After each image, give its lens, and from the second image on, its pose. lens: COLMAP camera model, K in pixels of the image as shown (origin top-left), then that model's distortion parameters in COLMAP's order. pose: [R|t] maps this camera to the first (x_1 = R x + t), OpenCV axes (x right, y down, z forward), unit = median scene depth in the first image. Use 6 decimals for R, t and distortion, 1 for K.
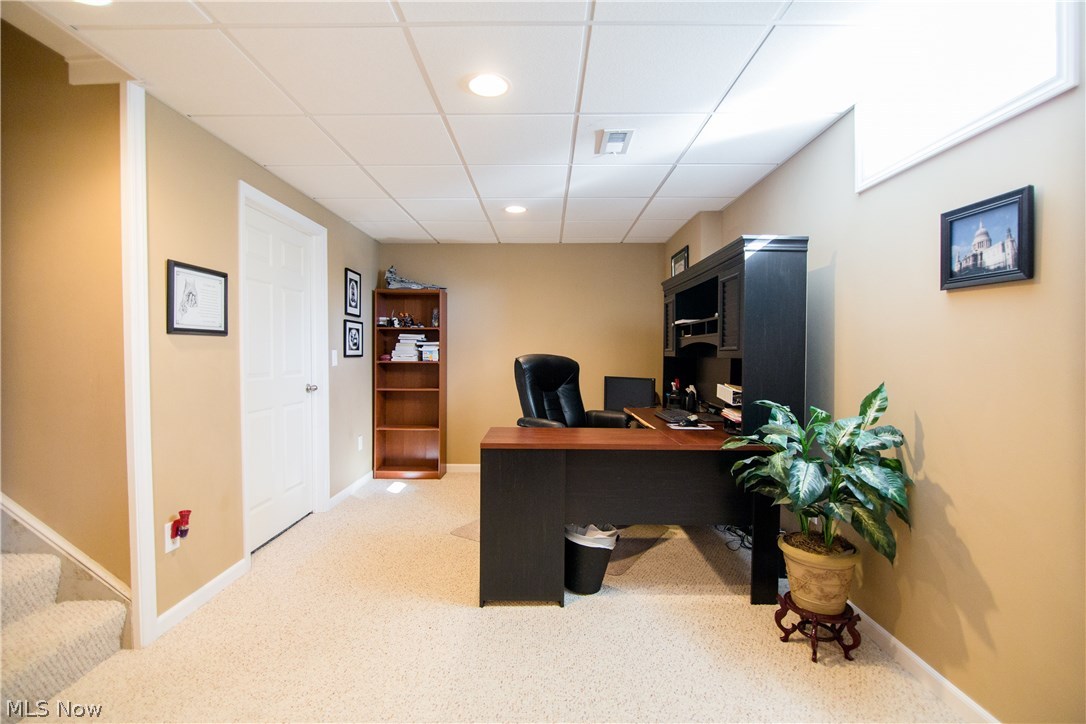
lens RADIAL K [[492.8, 0, 547.2], [0, 492.8, 360.2], [0, 0, 1]] dist [-0.008283, -0.000809]
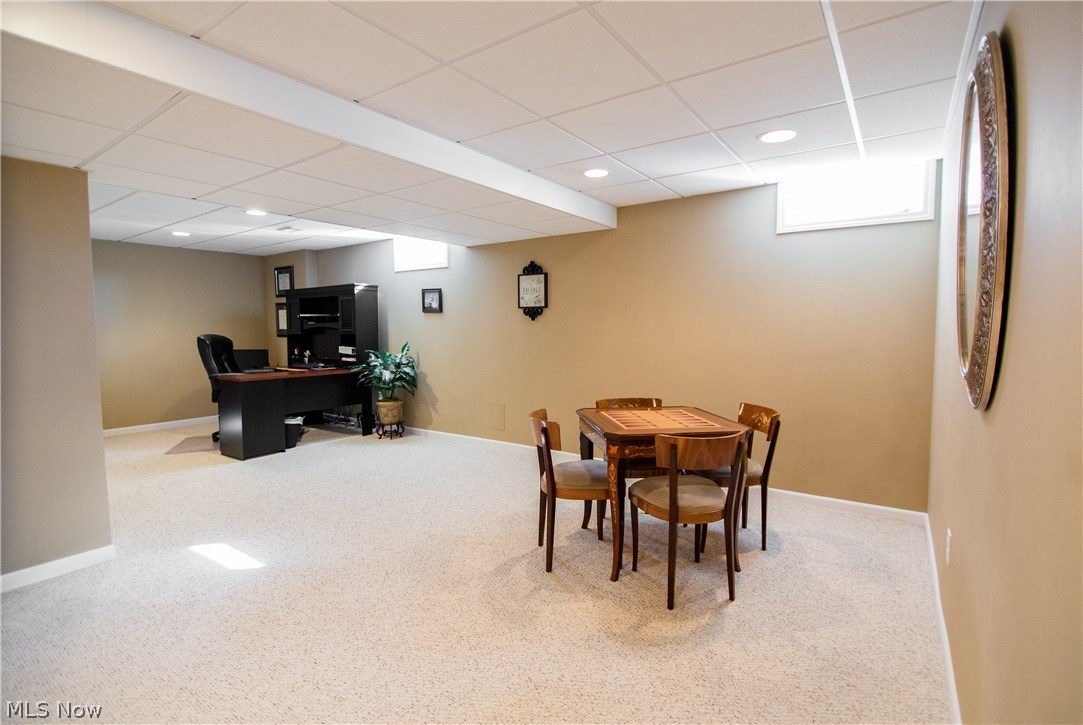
lens RADIAL K [[491.4, 0, 545.7], [0, 491.4, 360.7], [0, 0, 1]] dist [-0.008283, -0.000809]
pose [[0.593101, -0.058462, 0.803002, -1.200112], [0.020254, 0.998128, 0.057708, 0.006347], [-0.804873, -0.017963, 0.593175, -1.425323]]
